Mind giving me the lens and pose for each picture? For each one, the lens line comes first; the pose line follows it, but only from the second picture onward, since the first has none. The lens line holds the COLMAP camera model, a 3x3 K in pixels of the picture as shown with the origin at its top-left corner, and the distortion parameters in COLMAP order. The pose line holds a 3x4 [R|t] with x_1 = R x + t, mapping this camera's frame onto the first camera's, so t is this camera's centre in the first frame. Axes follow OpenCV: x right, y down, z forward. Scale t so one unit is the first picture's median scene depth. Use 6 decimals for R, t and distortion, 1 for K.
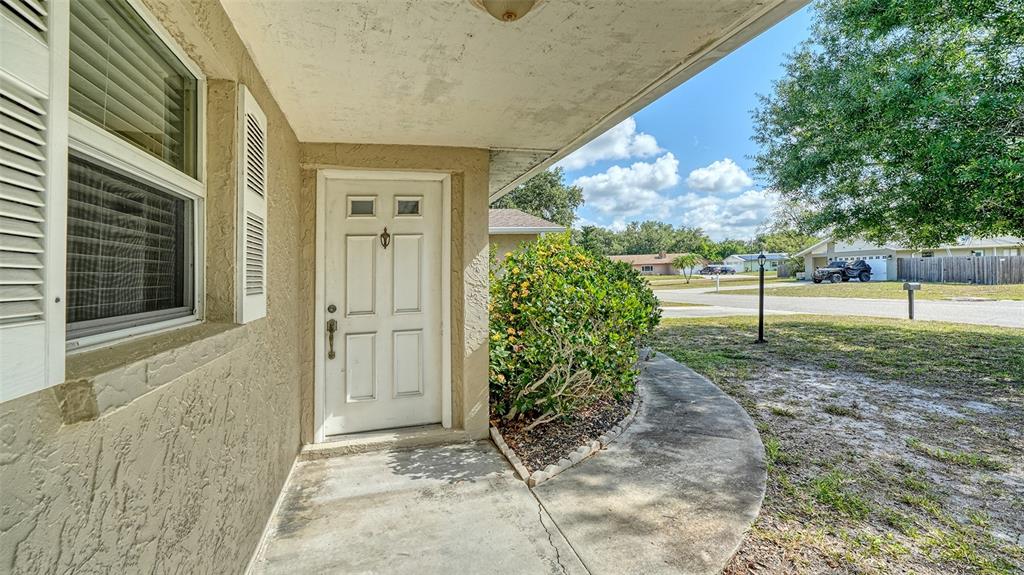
lens RADIAL K [[426.1, 0, 511.2], [0, 426.1, 269.5], [0, 0, 1]] dist [0.001944, 0.000135]
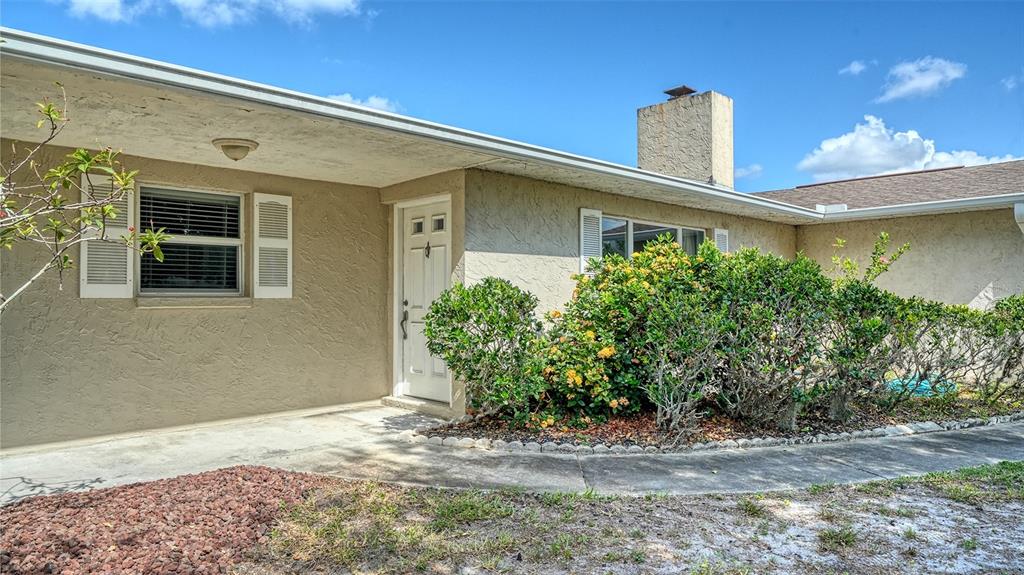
lens RADIAL K [[702.5, 0, 511.9], [0, 702.5, 277.3], [0, 0, 1]] dist [-0.010254, 0.000368]
pose [[0.451886, 0.006277, -0.892054, 1.750172], [-0.004041, 0.999979, 0.004989, -0.003235], [0.892067, 0.001350, 0.451902, 0.285331]]
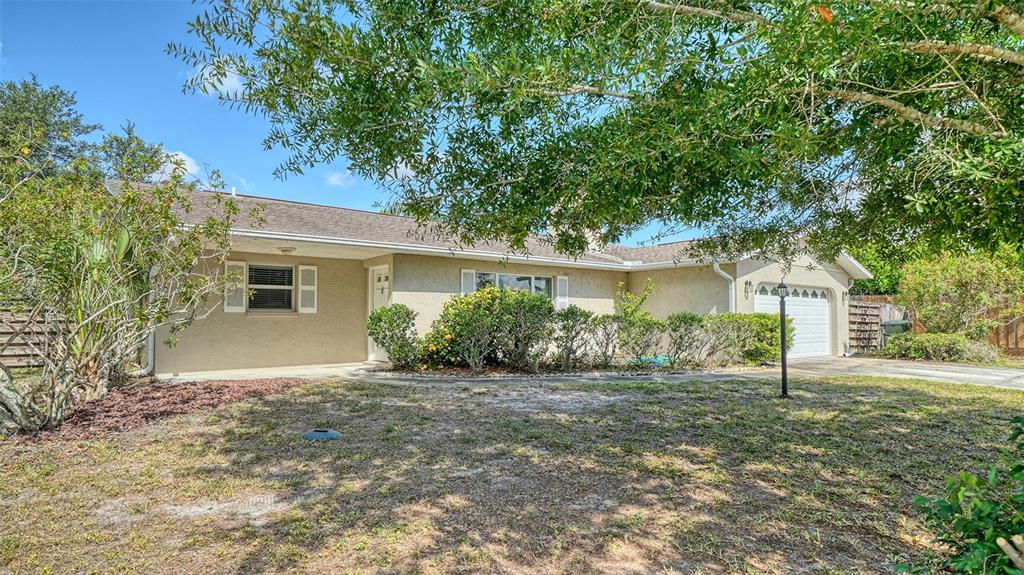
lens RADIAL K [[565.7, 0, 506.4], [0, 565.7, 292.4], [0, 0, 1]] dist [0.005447, -0.000954]
pose [[0.389120, -0.008705, -0.921146, 3.386998], [-0.003028, 0.999938, -0.010728, -0.025257], [0.921182, 0.006964, 0.389069, 0.347541]]
